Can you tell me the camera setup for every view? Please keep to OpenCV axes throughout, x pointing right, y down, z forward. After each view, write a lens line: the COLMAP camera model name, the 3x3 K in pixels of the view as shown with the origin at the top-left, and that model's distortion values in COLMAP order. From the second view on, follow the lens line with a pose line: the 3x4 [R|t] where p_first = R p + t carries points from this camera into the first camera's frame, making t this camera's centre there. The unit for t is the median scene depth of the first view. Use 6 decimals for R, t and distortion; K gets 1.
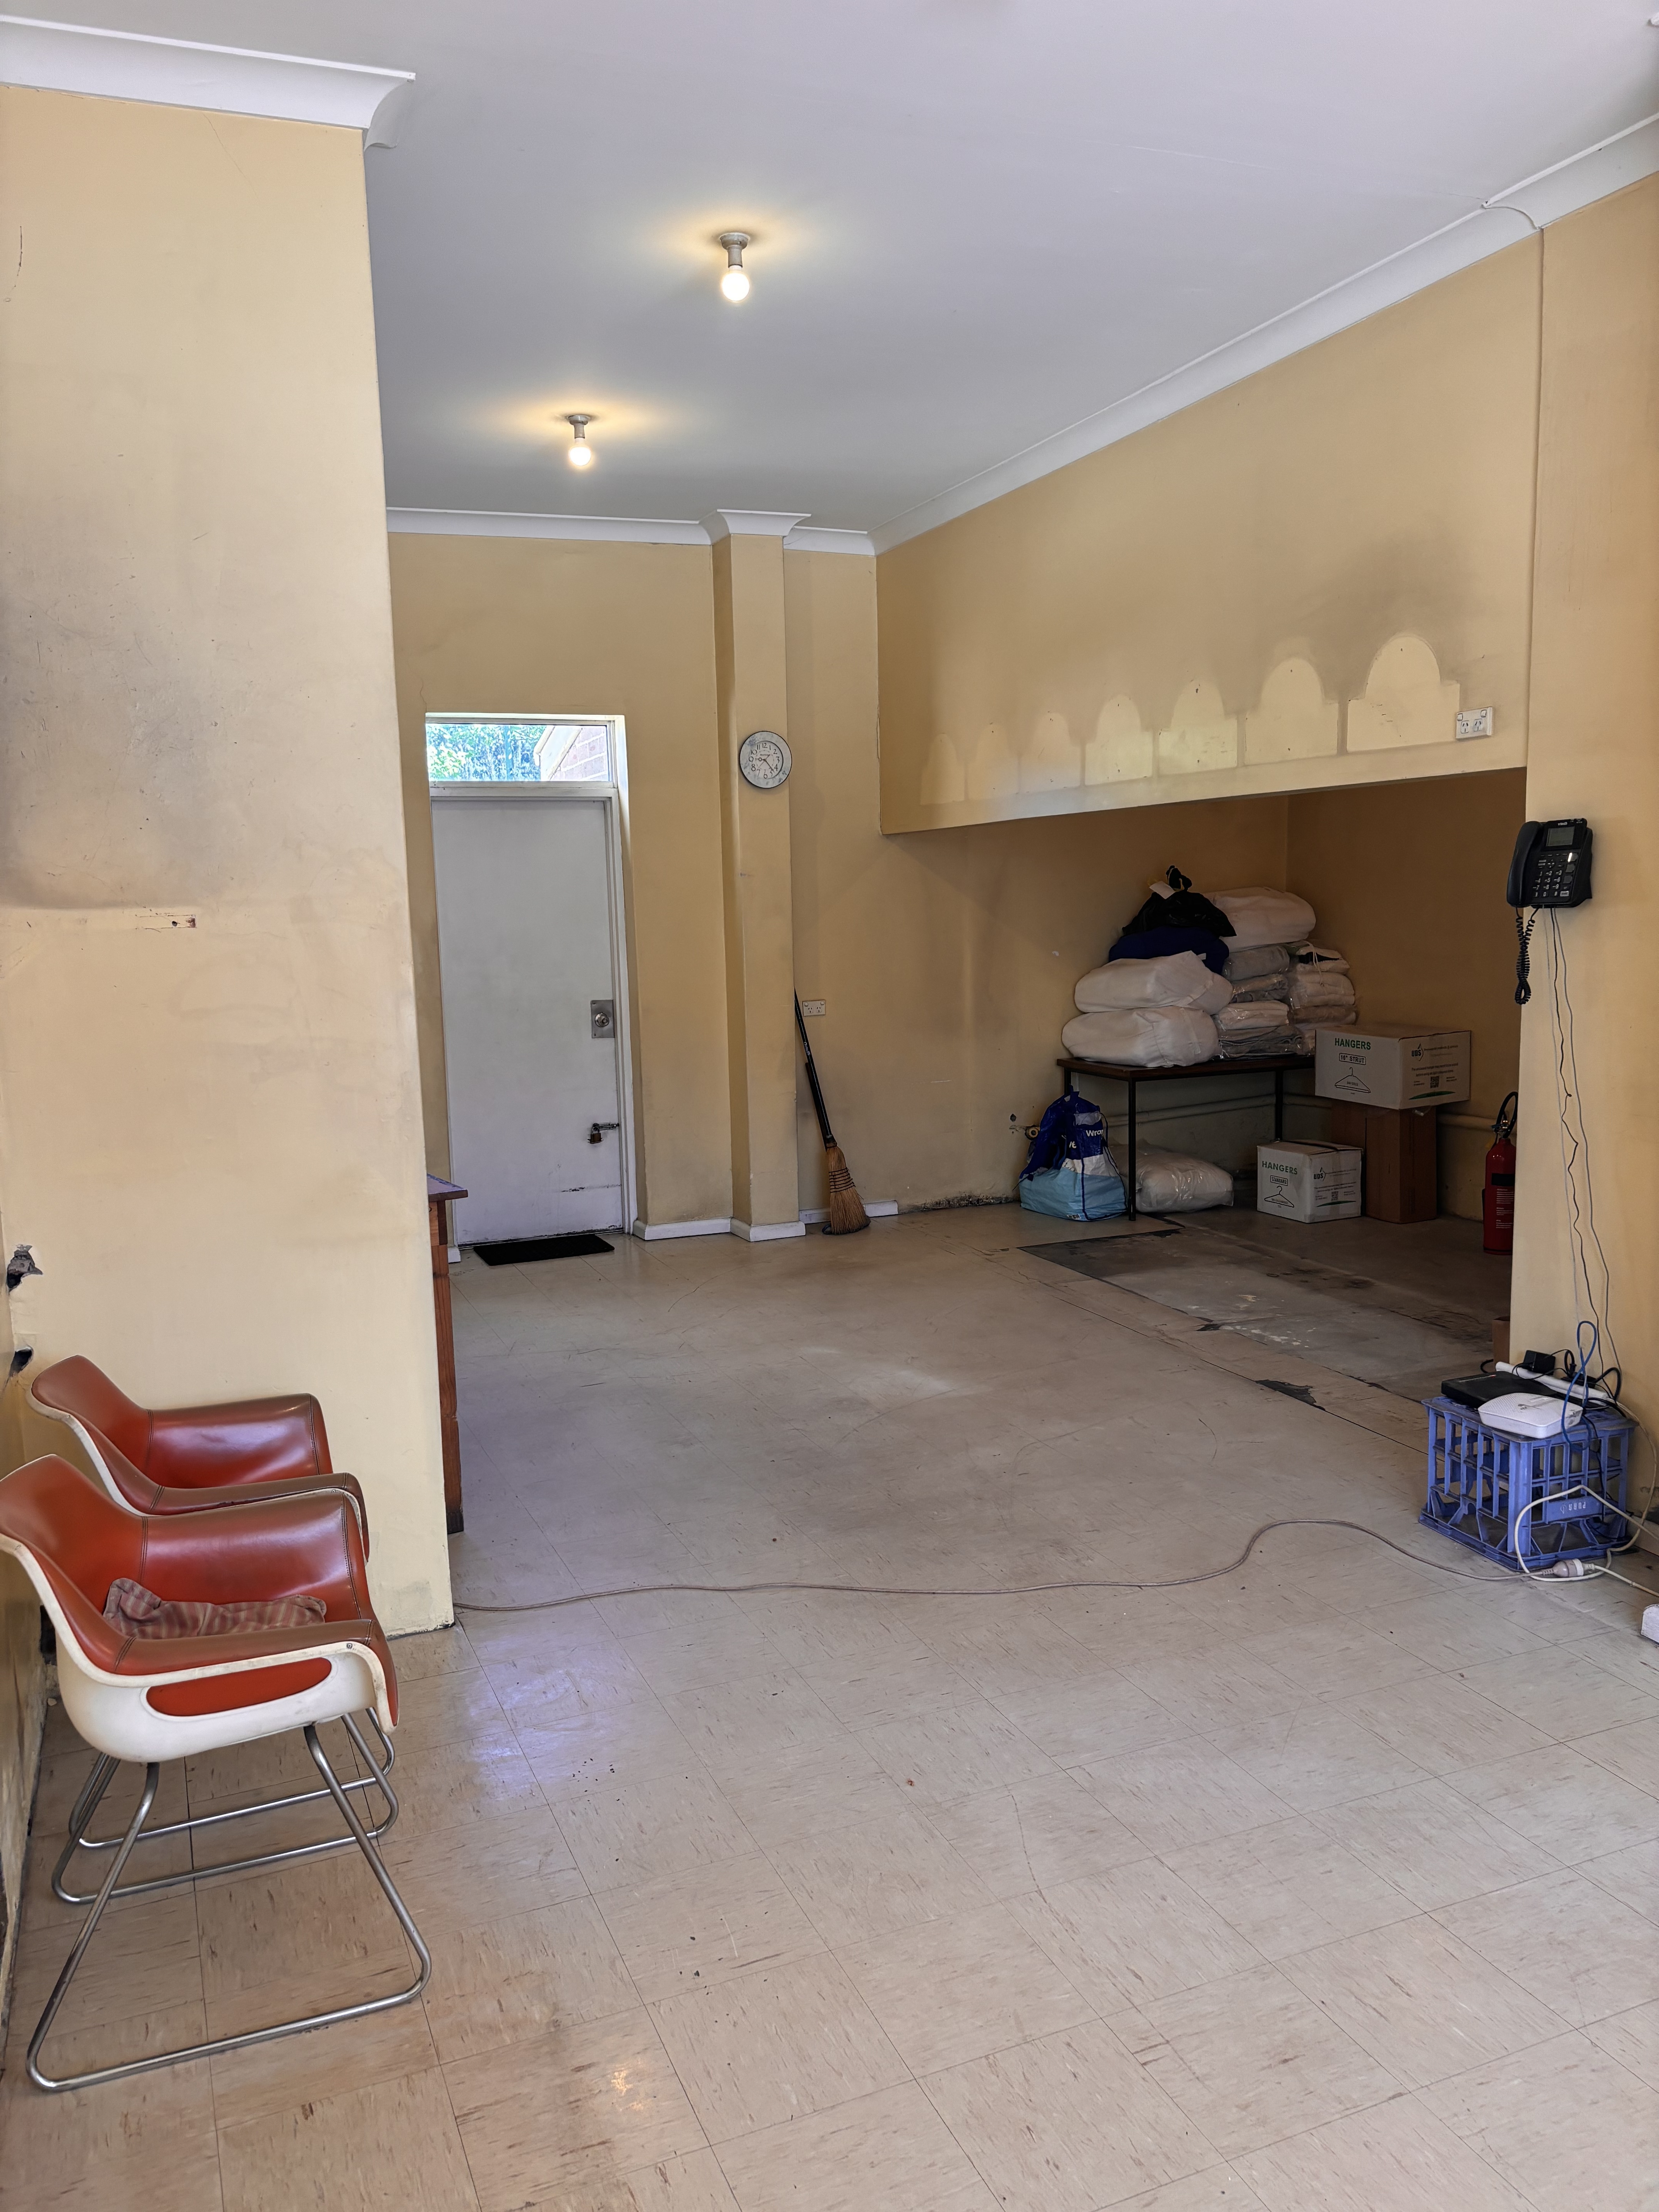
lens RADIAL K [[1657.0, 0, 807.3], [0, 1657.0, 1108.0], [0, 0, 1]] dist [0.054732, -0.056107]
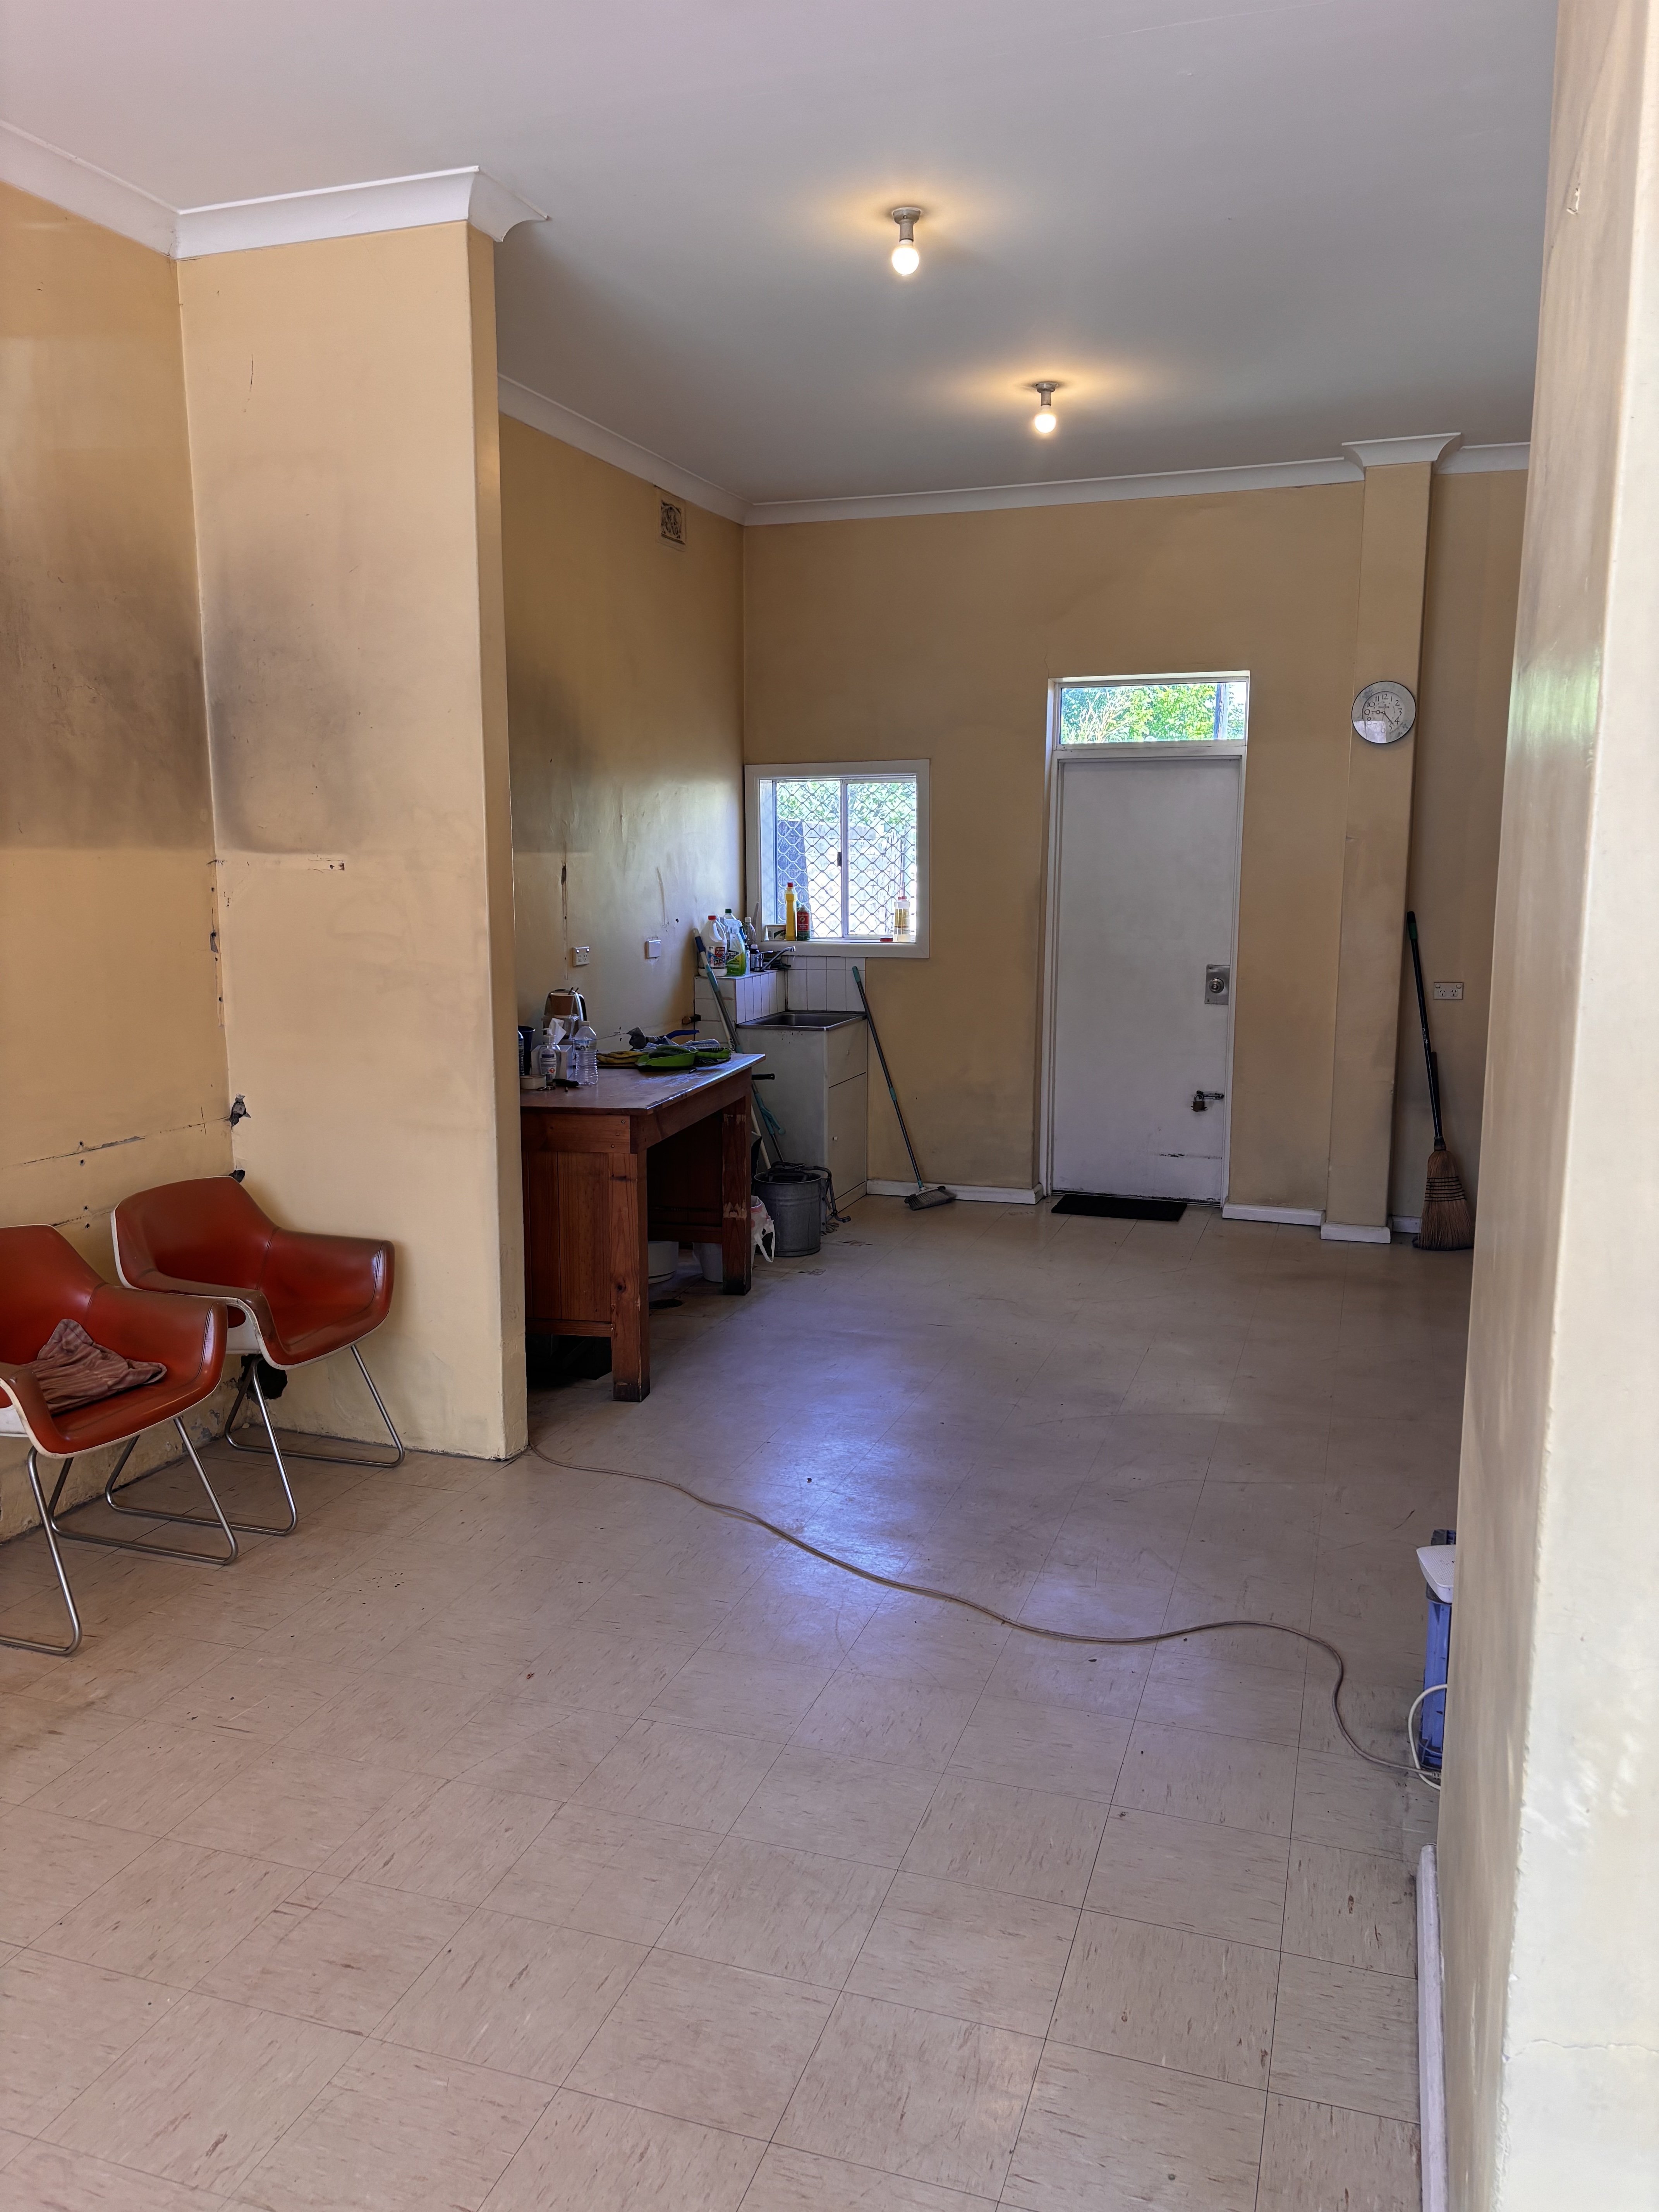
lens RADIAL K [[1657.0, 0, 822.6], [0, 1657.0, 1092.5], [0, 0, 1]] dist [0.054732, -0.056107]
pose [[0.755854, 0.122738, -0.643133, 0.459468], [-0.110469, 0.992097, 0.059505, -0.032415], [0.645354, 0.026069, 0.763439, 0.148727]]
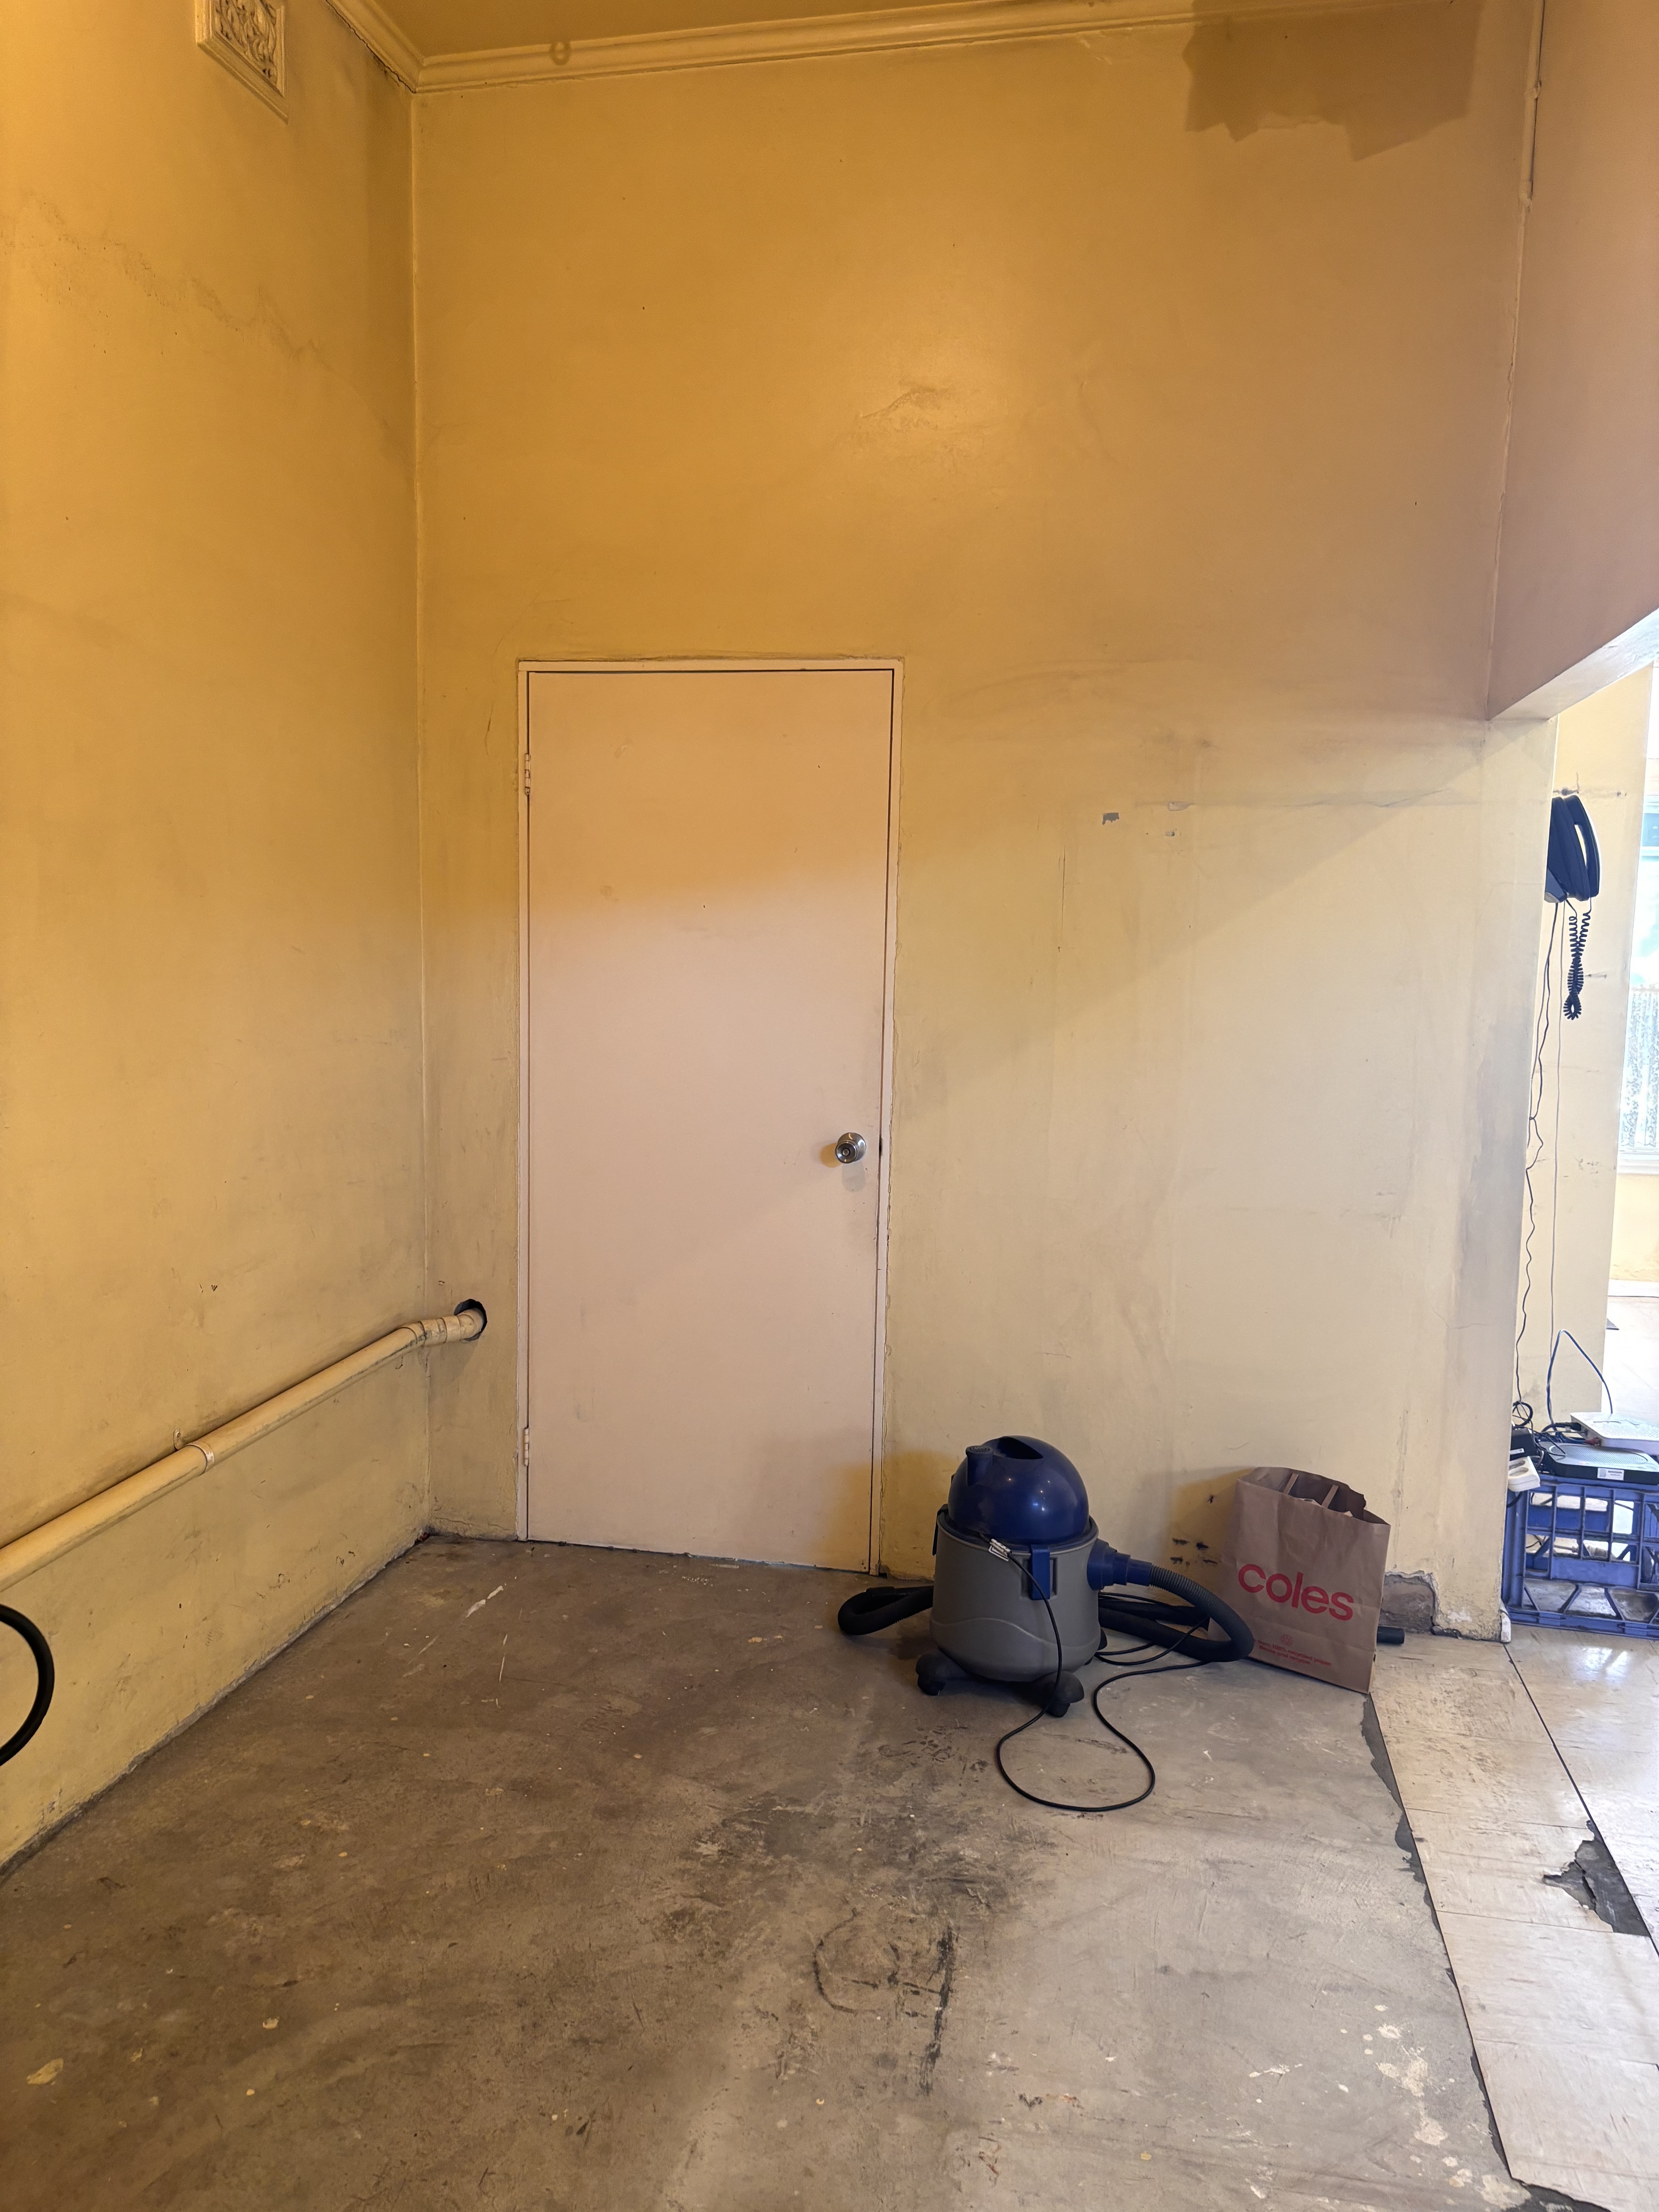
lens RADIAL K [[1657.0, 0, 807.6], [0, 1657.0, 1108.0], [0, 0, 1]] dist [0.054732, -0.056107]
pose [[-0.831102, -0.048411, 0.554010, 0.204895], [0.078256, 0.976111, 0.202692, -0.155941], [-0.550587, 0.211812, -0.807459, 1.361946]]
